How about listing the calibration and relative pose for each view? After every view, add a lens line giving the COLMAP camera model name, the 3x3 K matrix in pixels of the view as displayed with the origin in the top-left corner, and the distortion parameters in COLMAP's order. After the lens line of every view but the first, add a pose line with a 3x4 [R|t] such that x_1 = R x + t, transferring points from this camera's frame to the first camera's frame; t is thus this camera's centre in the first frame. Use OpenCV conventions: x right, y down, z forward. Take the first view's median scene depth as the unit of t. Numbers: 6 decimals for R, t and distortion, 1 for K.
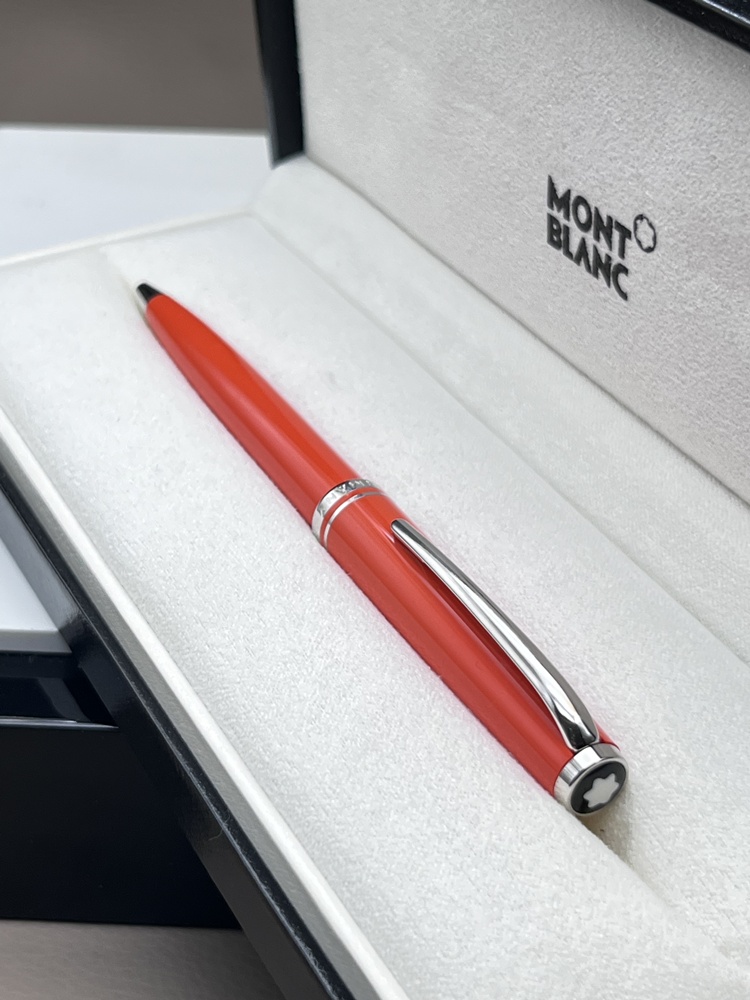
lens RADIAL K [[1702.0, 0, 378.7], [0, 1702.0, 499.1], [0, 0, 1]] dist [0.042519, 0.000000]
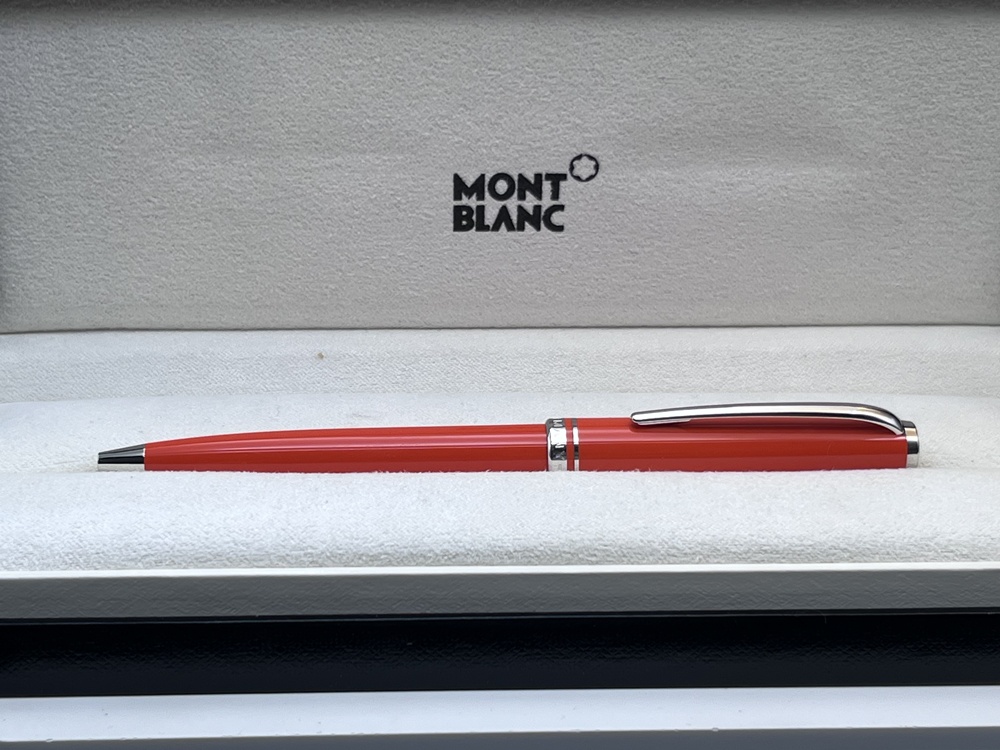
lens RADIAL K [[1859.6, 0, 500.5], [0, 1859.6, 378.6], [0, 0, 1]] dist [0.055356, 0.000000]
pose [[0.439827, -0.357464, 0.823876, -1.268410], [0.517496, 0.850637, 0.092809, -0.207653], [-0.733995, 0.385533, 0.559120, 0.338427]]
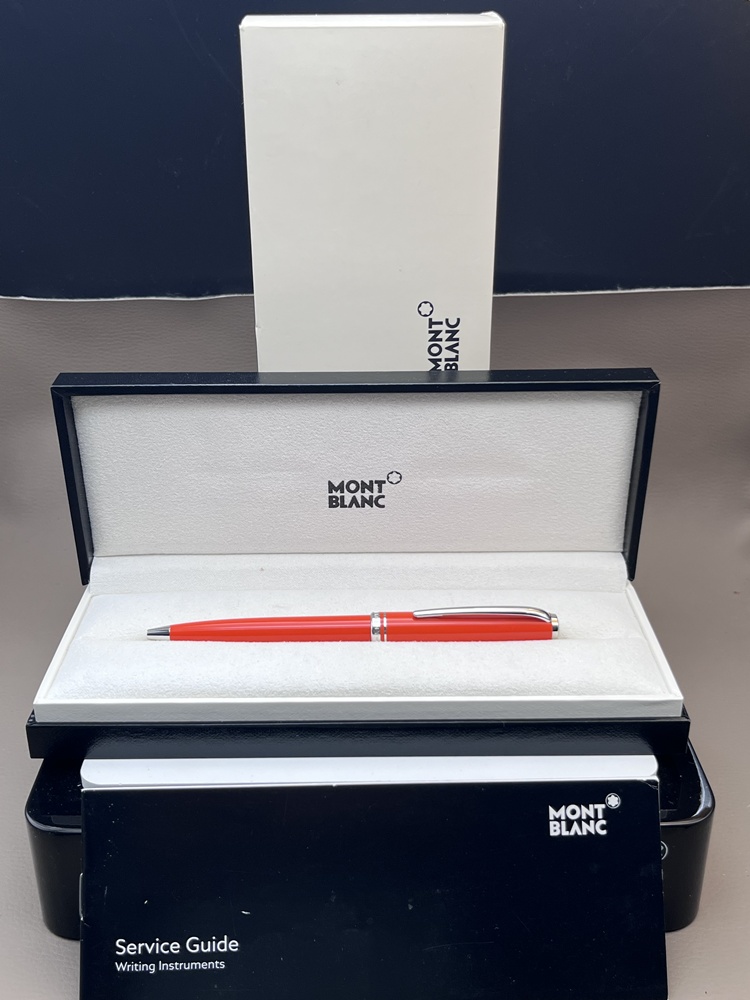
lens RADIAL K [[1040.1, 0, 377.1], [0, 1040.1, 495.8], [0, 0, 1]] dist [0.049780, 0.000000]
pose [[0.465308, -0.387718, 0.795716, -1.281679], [0.518156, 0.848149, 0.110266, -0.362556], [-0.717637, 0.360997, 0.595548, 0.087775]]
